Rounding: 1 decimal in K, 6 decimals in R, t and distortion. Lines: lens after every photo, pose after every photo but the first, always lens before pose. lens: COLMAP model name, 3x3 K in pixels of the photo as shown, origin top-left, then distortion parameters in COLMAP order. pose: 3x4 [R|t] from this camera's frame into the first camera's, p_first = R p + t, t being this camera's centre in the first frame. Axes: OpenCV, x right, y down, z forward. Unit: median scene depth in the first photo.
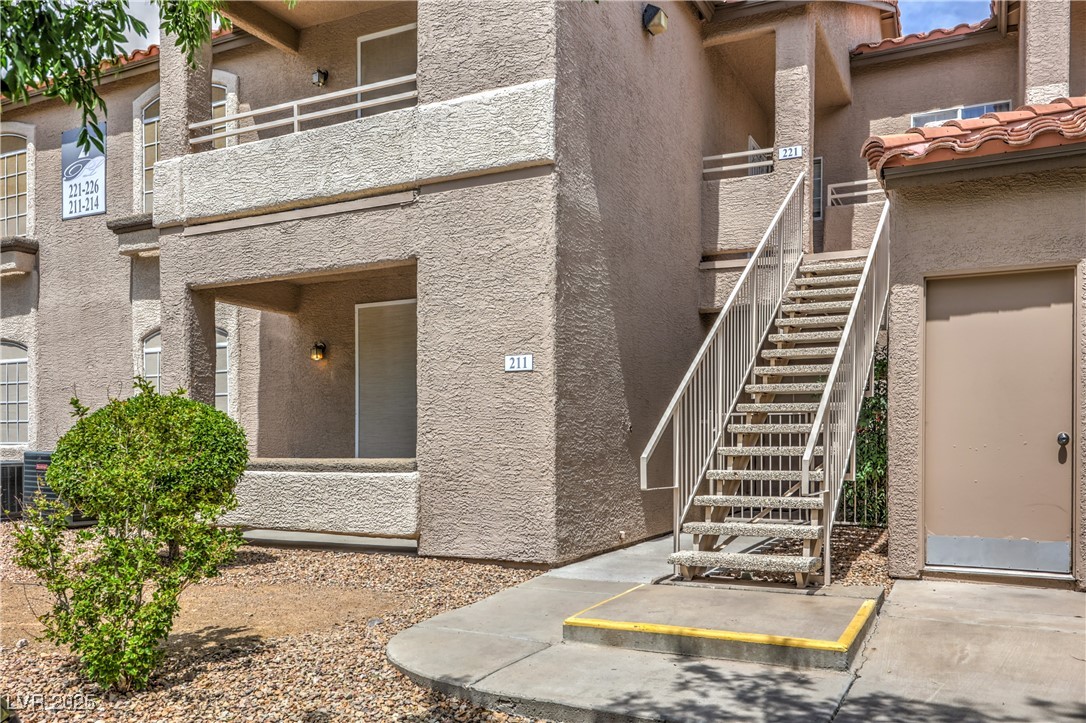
lens RADIAL K [[865.9, 0, 543.0], [0, 865.9, 361.5], [0, 0, 1]] dist [0.001633, 0.003299]
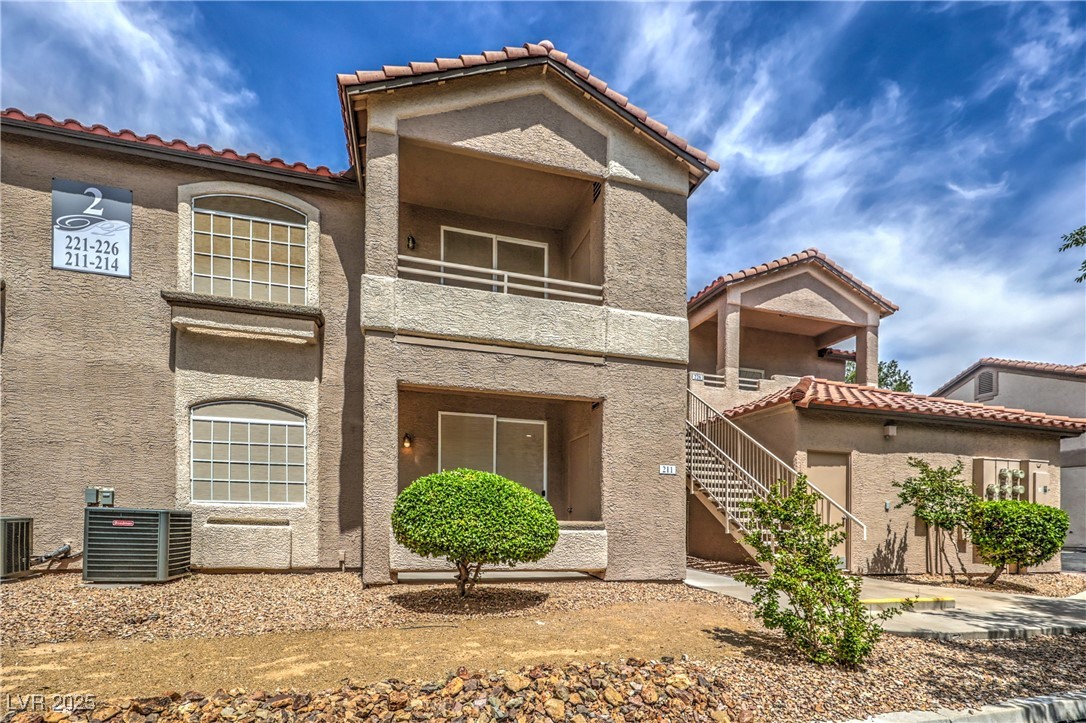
lens RADIAL K [[495.8, 0, 542.9], [0, 495.8, 461.3], [0, 0, 1]] dist [-0.003426, -0.000577]
pose [[0.745090, 0.088806, 0.661026, -0.793837], [-0.087540, 0.995543, -0.035074, 0.038087], [-0.661195, -0.031733, 0.749543, 0.348839]]
